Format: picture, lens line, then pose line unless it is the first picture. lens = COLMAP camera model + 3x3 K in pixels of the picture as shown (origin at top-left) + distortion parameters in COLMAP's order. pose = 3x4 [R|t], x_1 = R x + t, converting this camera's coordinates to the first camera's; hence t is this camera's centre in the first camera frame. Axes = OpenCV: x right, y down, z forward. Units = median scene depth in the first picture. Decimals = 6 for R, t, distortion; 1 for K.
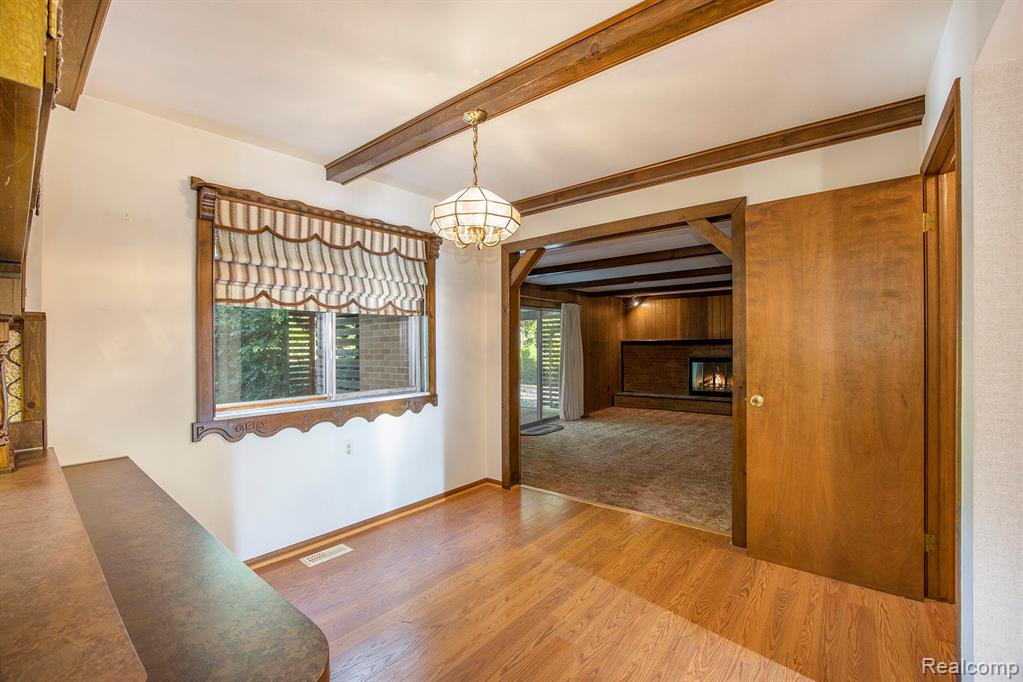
lens RADIAL K [[427.8, 0, 509.7], [0, 427.8, 341.9], [0, 0, 1]] dist [0.004439, 0.002221]
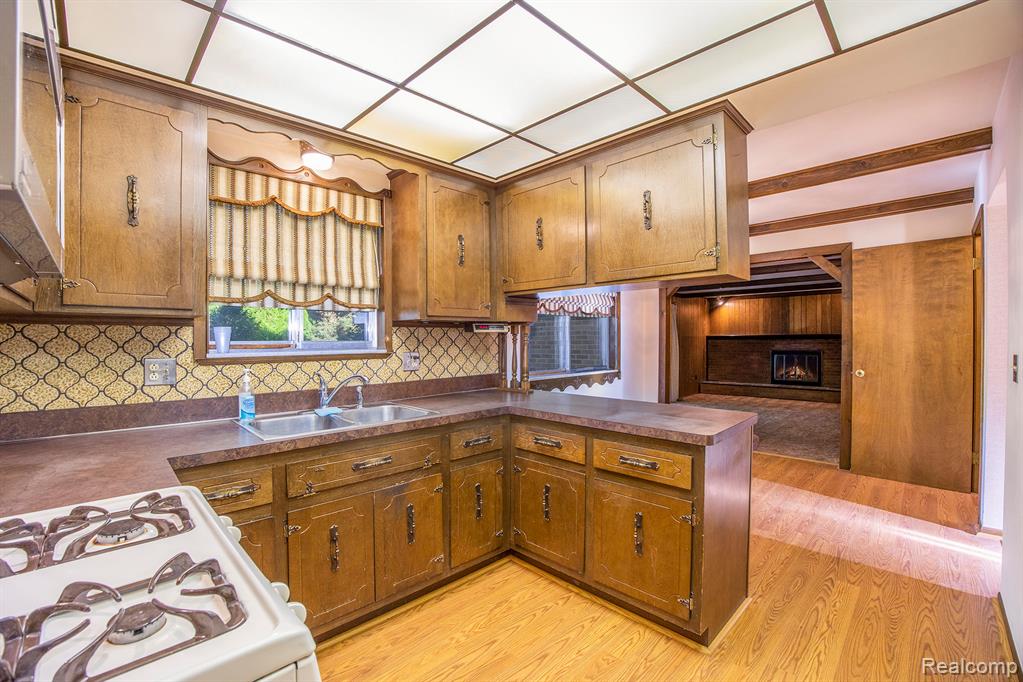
lens RADIAL K [[427.8, 0, 514.6], [0, 427.8, 340.2], [0, 0, 1]] dist [0.004439, 0.002221]
pose [[0.995537, 0.002463, -0.094336, -0.545757], [-0.001754, 0.999970, 0.007595, 0.004975], [0.094352, -0.007396, 0.995511, -0.702111]]
